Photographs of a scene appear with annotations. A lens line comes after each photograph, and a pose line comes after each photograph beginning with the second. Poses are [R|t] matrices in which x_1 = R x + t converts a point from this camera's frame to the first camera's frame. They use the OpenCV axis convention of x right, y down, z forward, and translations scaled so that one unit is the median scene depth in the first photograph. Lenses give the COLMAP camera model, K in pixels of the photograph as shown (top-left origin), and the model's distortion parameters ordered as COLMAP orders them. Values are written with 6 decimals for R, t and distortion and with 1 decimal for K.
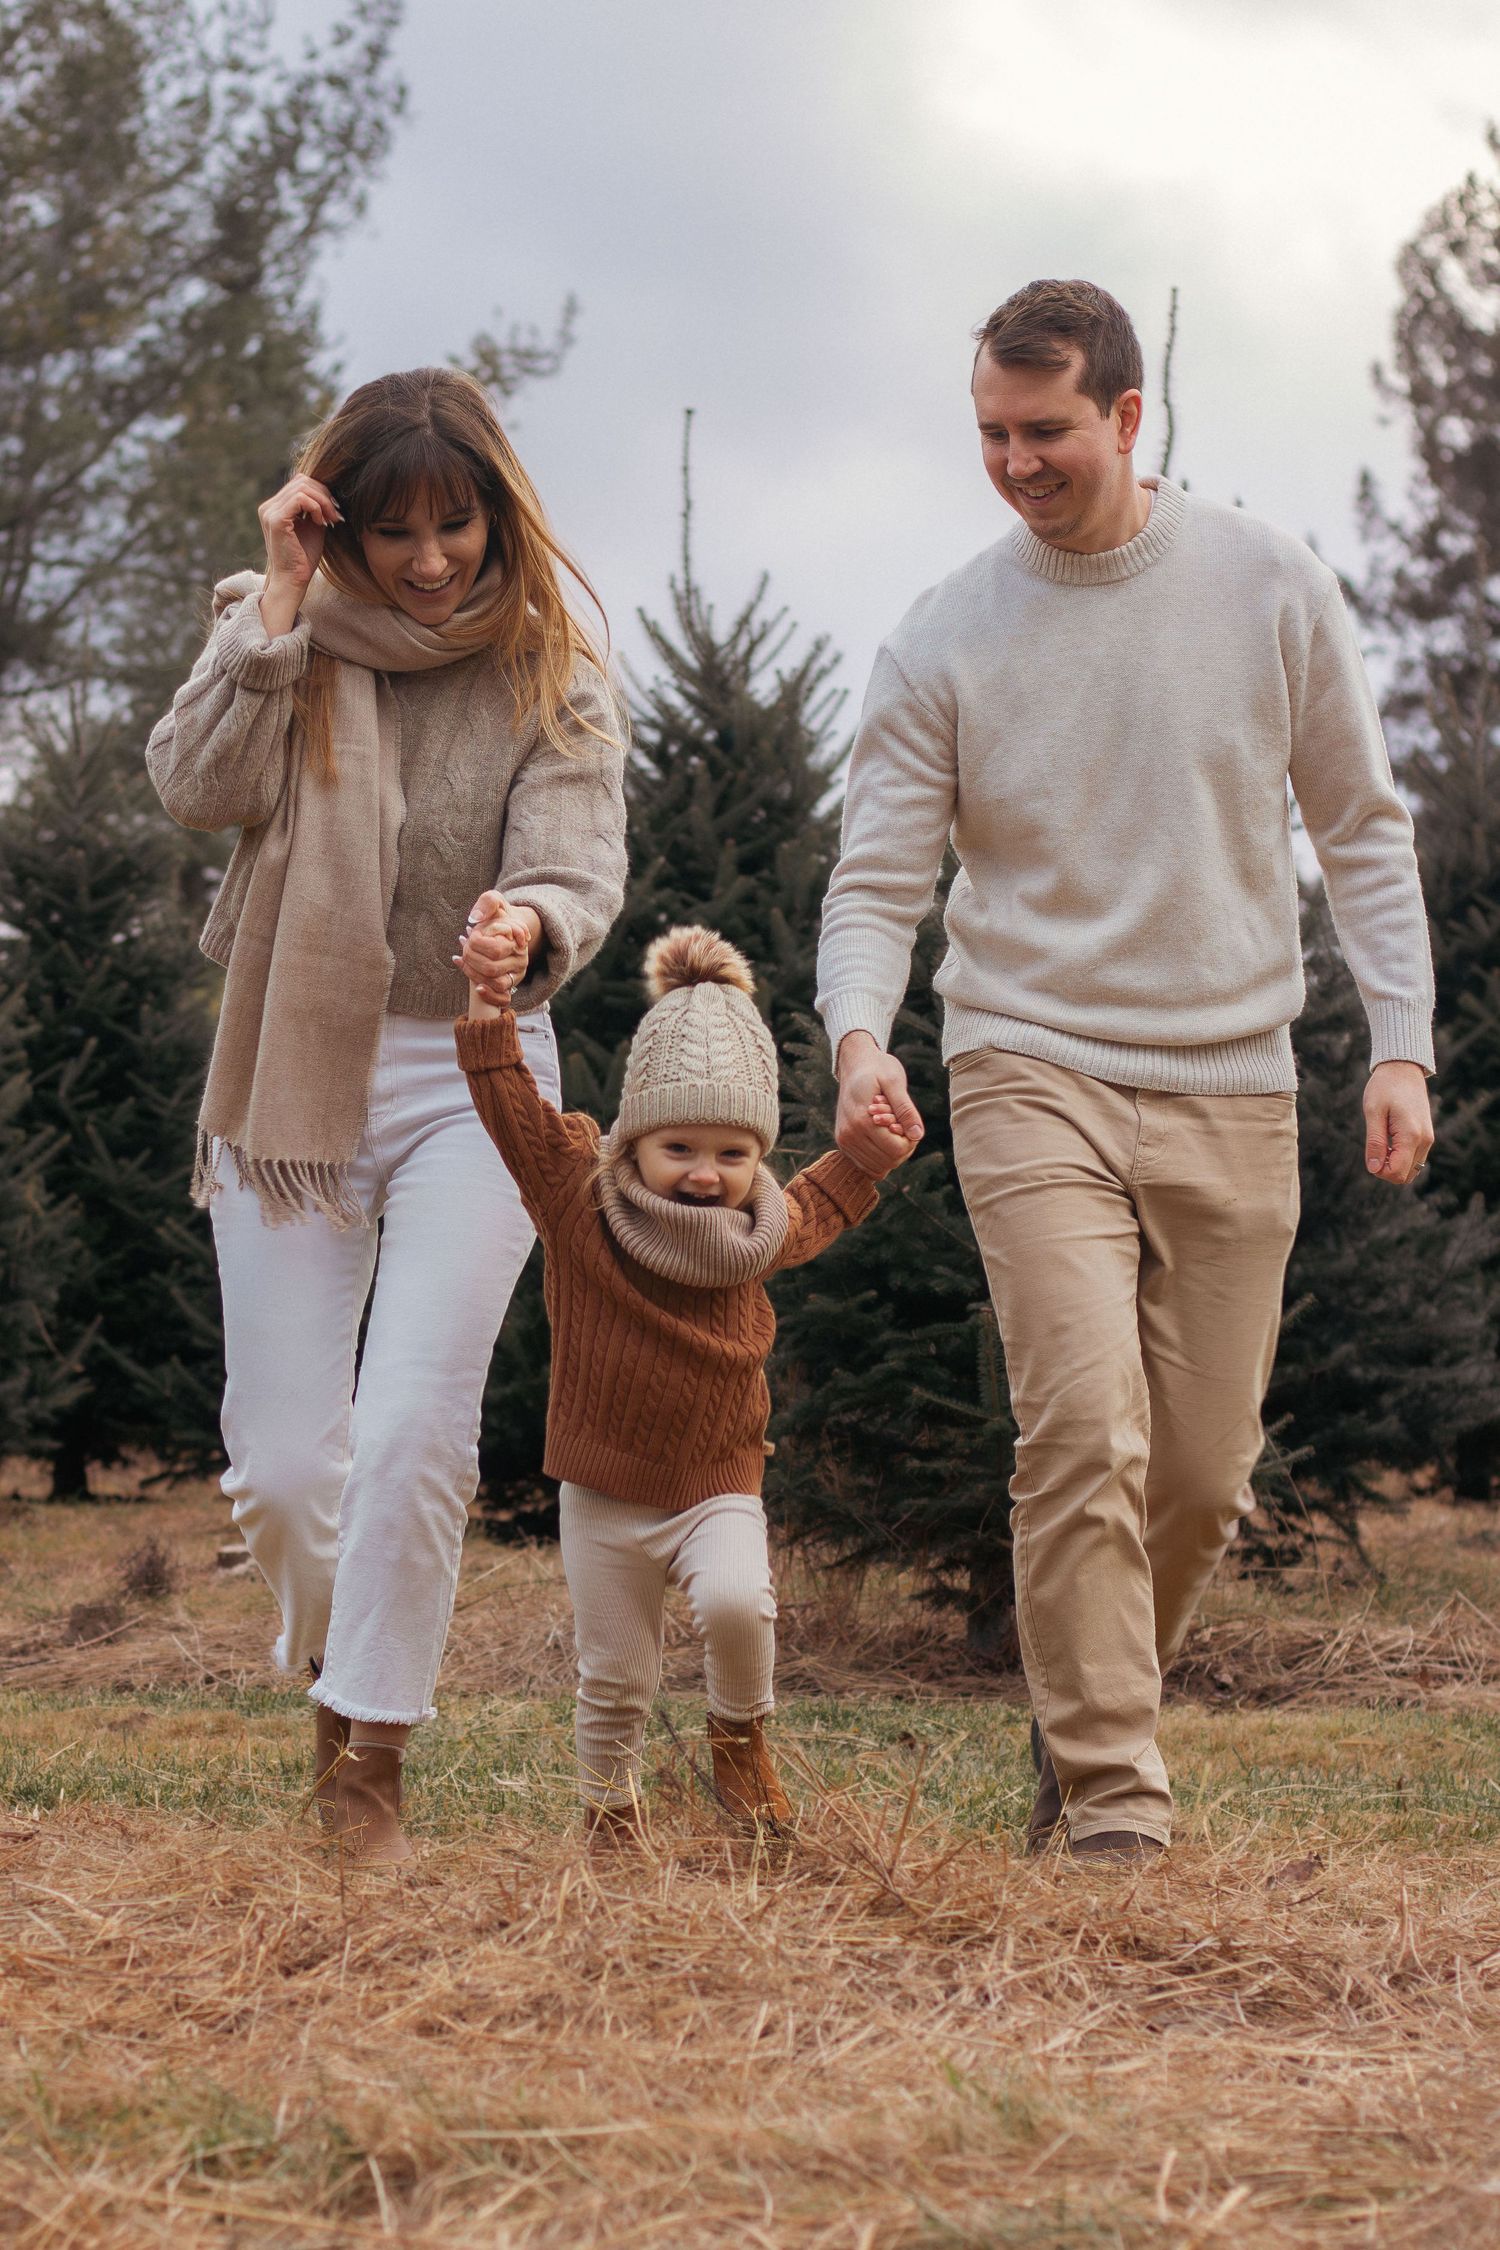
lens RADIAL K [[4585.4, 0, 750.0], [0, 4585.4, 1125.0], [0, 0, 1]] dist [-0.074812, -0.575209]
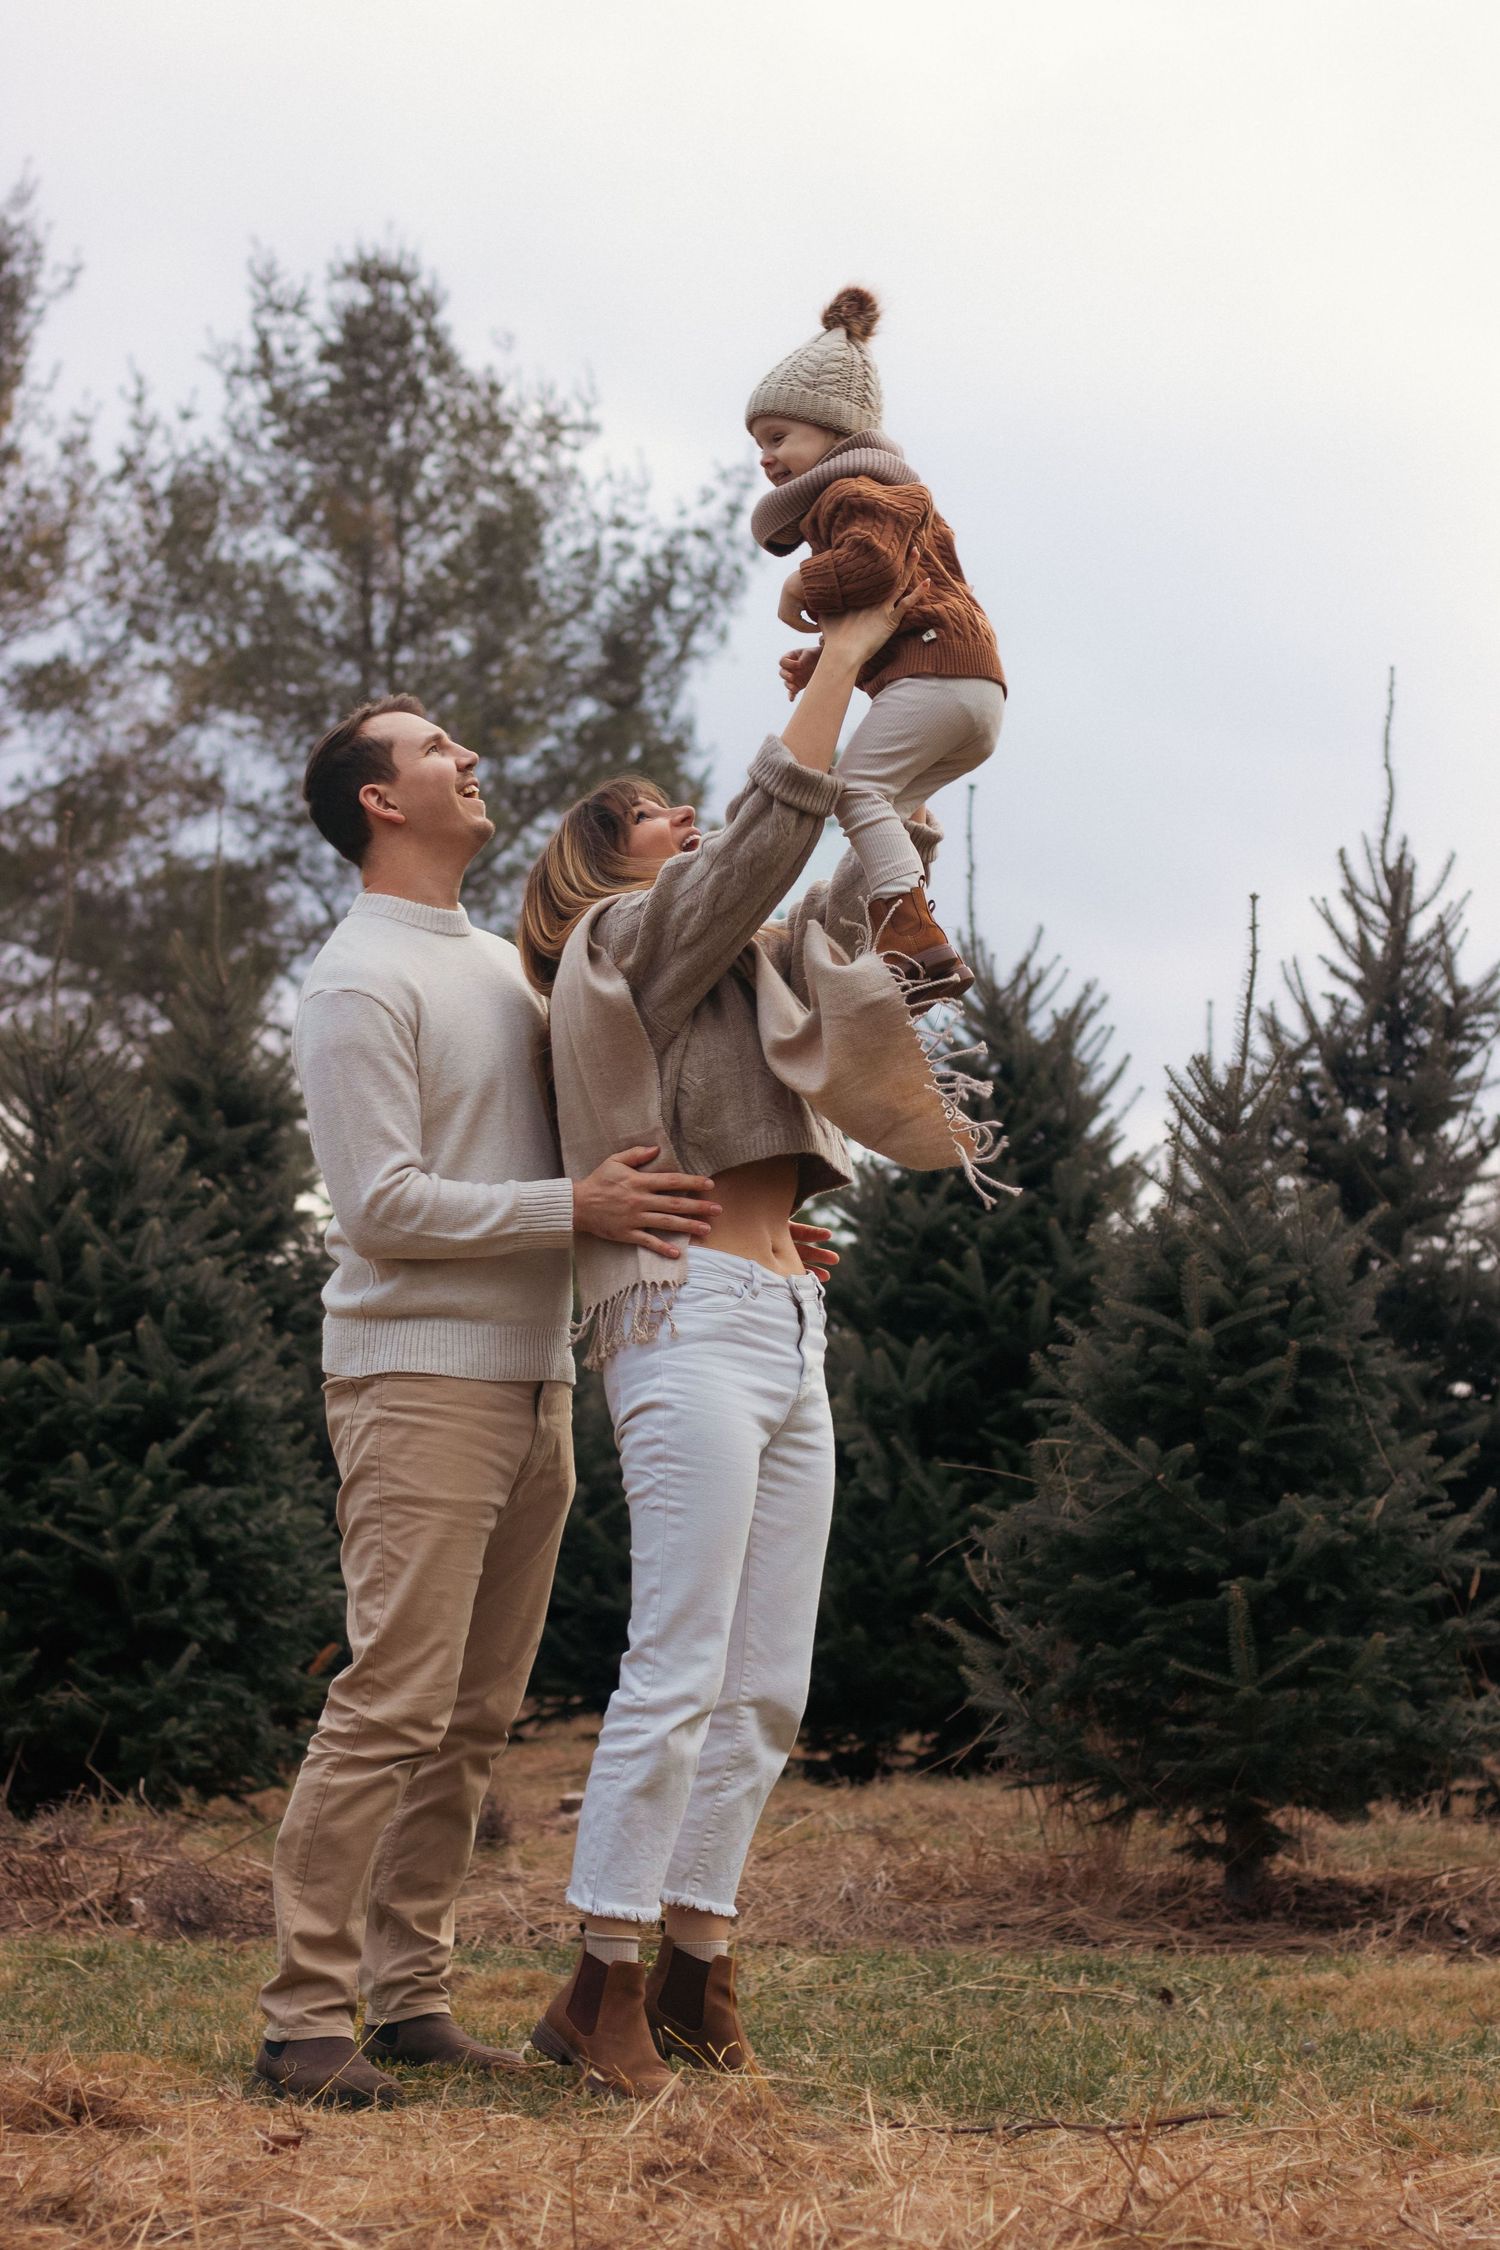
lens RADIAL K [[4585.4, 0, 750.0], [0, 4585.4, 1125.0], [0, 0, 1]] dist [-0.074812, -0.575209]
pose [[0.998812, -0.015462, -0.046205, -0.023866], [0.012094, 0.997310, -0.072298, 0.015697], [0.047198, 0.071653, 0.996312, -0.199249]]
